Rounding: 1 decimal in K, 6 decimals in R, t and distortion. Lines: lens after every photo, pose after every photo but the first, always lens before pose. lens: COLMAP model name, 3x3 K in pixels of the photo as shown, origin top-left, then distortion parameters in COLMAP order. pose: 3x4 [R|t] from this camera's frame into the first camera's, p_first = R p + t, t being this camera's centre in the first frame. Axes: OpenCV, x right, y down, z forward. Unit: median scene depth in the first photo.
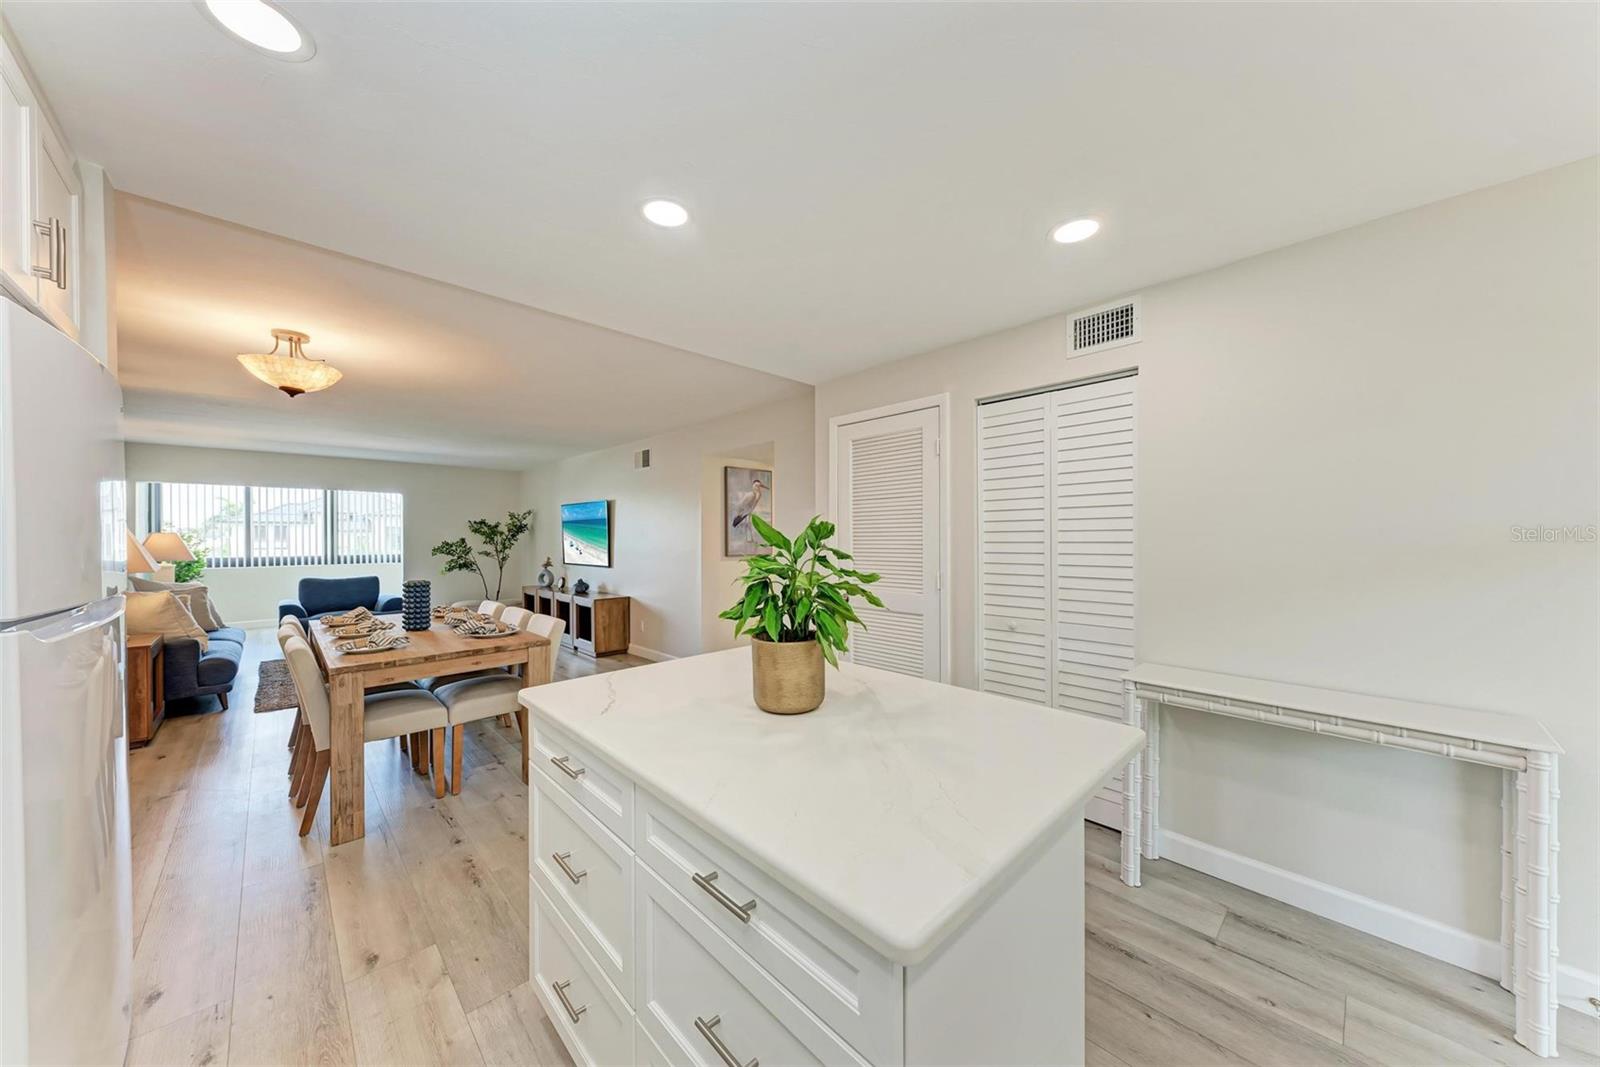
lens RADIAL K [[551.4, 0, 819.7], [0, 551.4, 531.3], [0, 0, 1]] dist [0.020706, -0.004678]
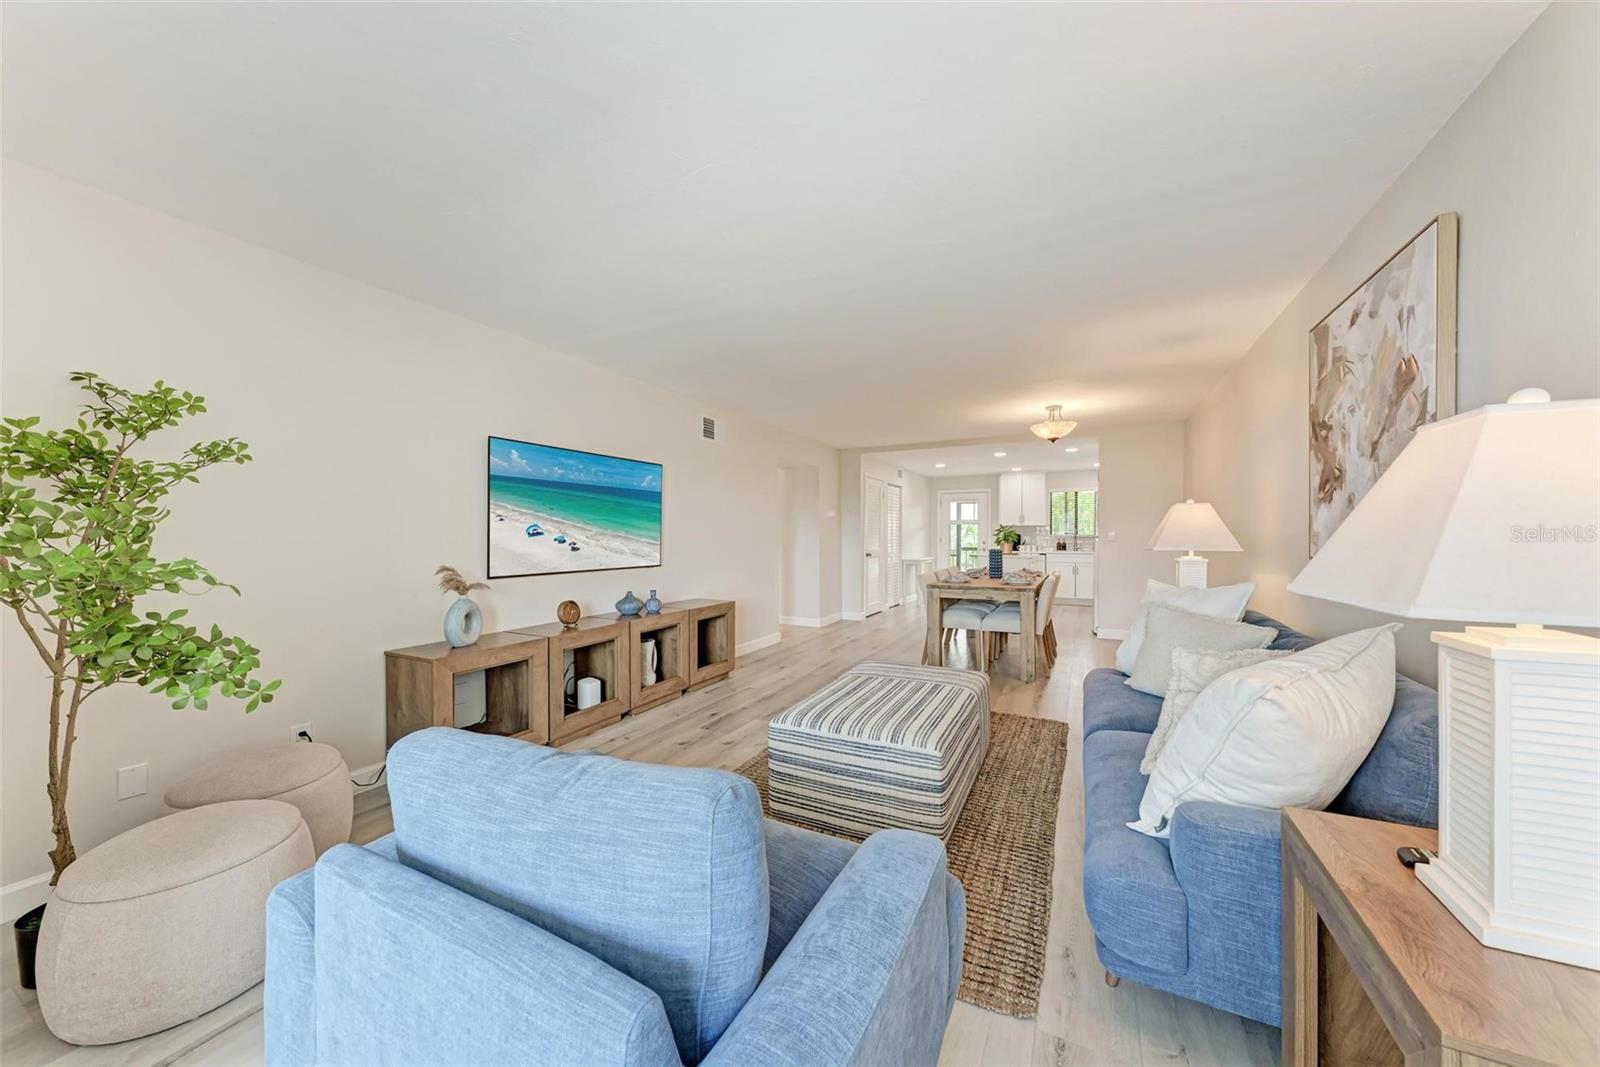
lens RADIAL K [[552.7, 0, 800.6], [0, 552.7, 540.8], [0, 0, 1]] dist [0.009371, -0.000245]
pose [[-0.311833, -0.004326, 0.950127, -0.917150], [-0.006005, 0.999979, 0.002582, 0.027412], [-0.950118, -0.004901, -0.311852, 0.901137]]
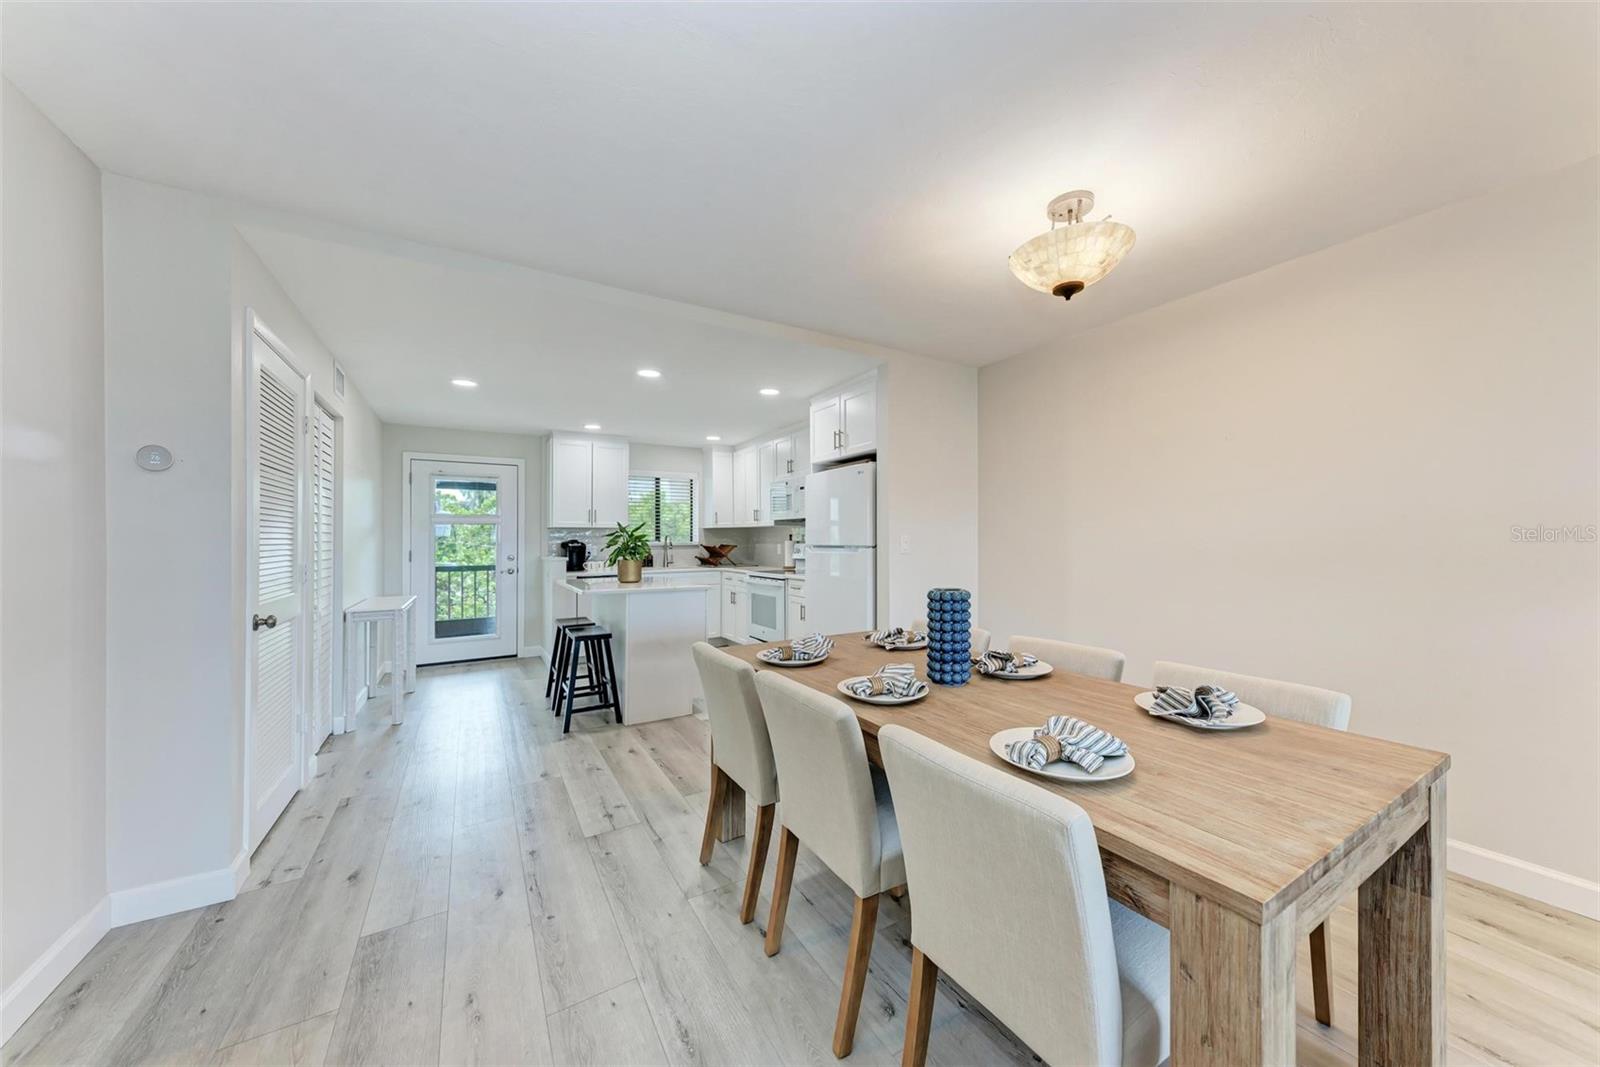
lens RADIAL K [[551.4, 0, 819.7], [0, 551.4, 531.3], [0, 0, 1]] dist [0.020706, -0.004678]
pose [[-0.975544, 0.017421, 0.219112, -0.317049], [0.012331, 0.999622, -0.024576, 0.019995], [-0.219457, -0.021273, -0.975390, 0.676749]]
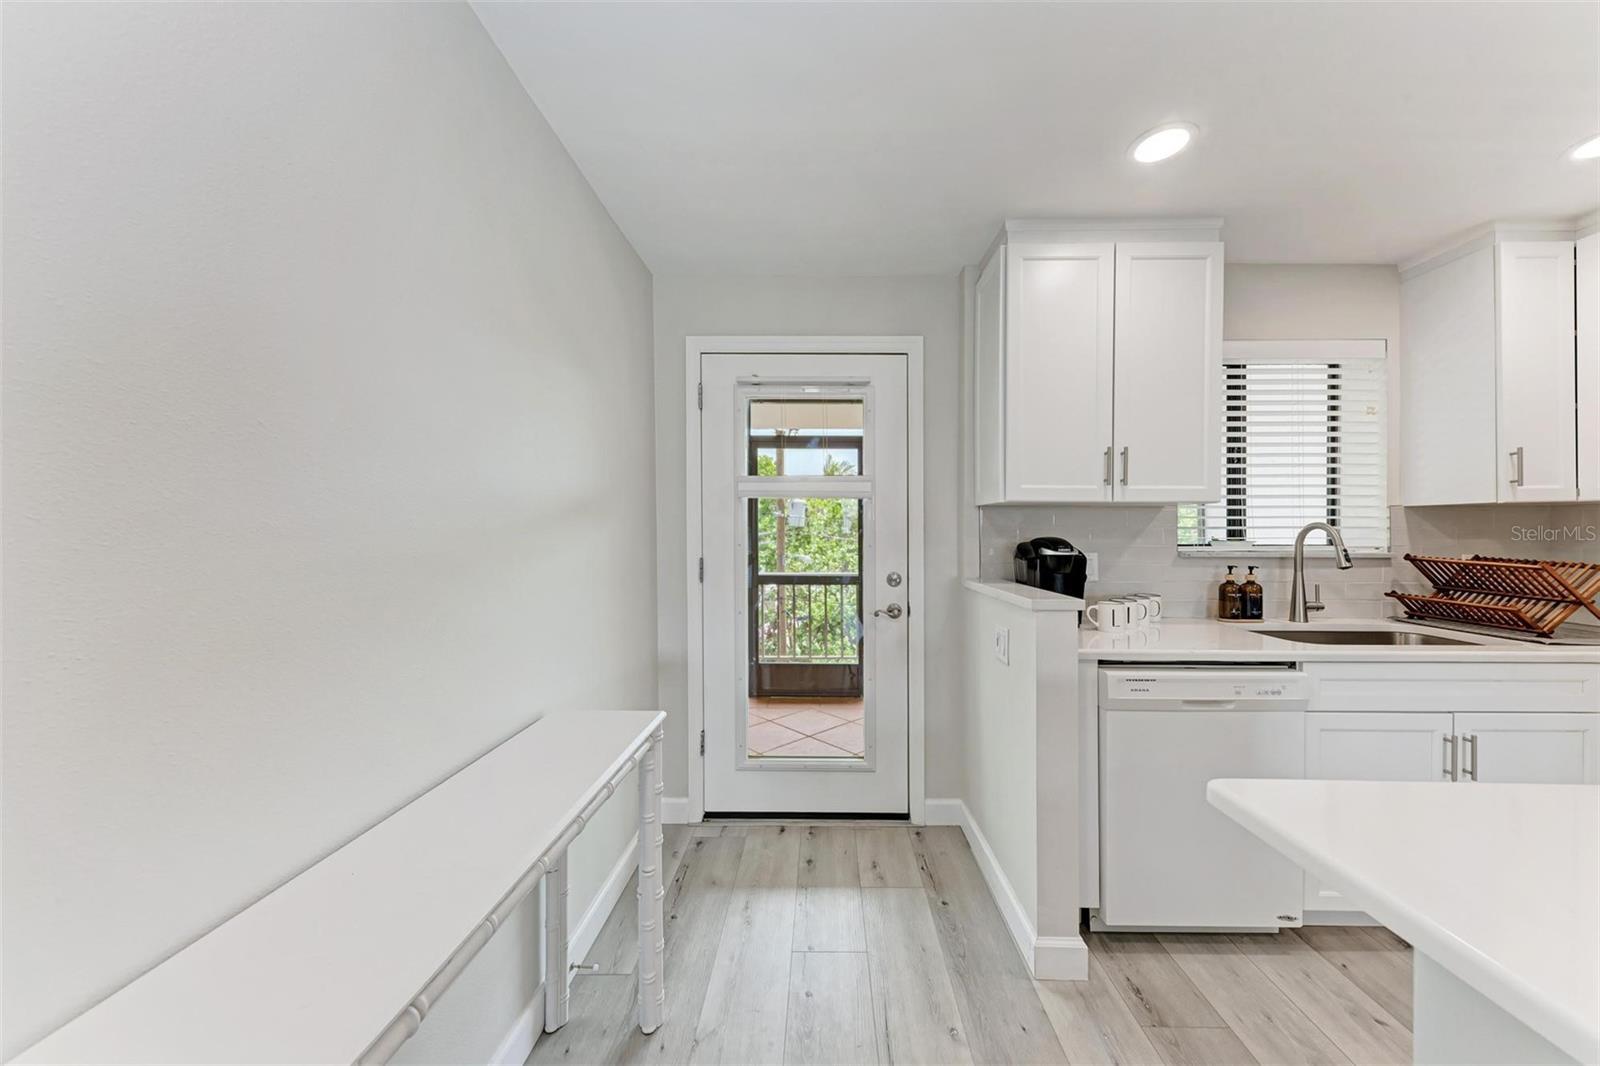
lens RADIAL K [[551.4, 0, 819.7], [0, 551.4, 530.8], [0, 0, 1]] dist [0.020706, -0.004678]
pose [[-0.702394, 0.006309, 0.711760, 0.069191], [-0.004509, 0.999901, -0.013313, 0.009546], [-0.711774, -0.012560, -0.702296, 0.278541]]
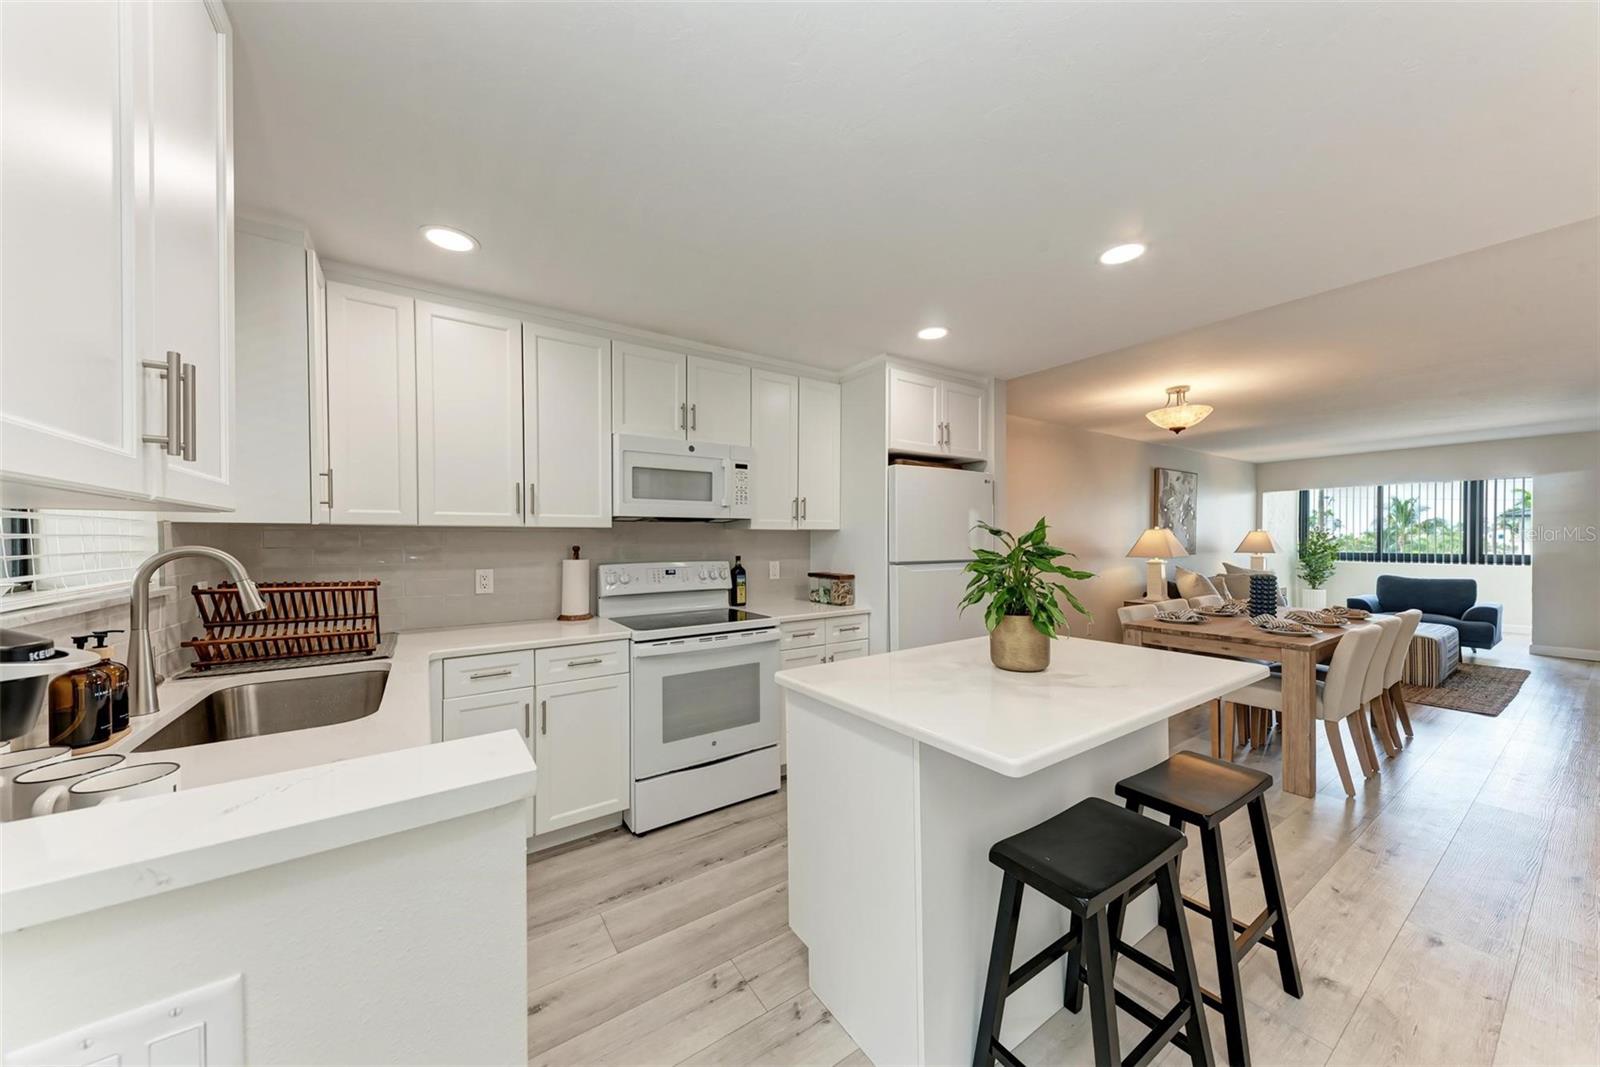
lens RADIAL K [[554.9, 0, 787.7], [0, 554.9, 539.3], [0, 0, 1]] dist [0.020232, -0.004685]
pose [[-0.185724, 0.009713, -0.982554, 0.235402], [0.013462, 0.999882, 0.007339, -0.000981], [0.982510, -0.011864, -0.185833, 0.124001]]
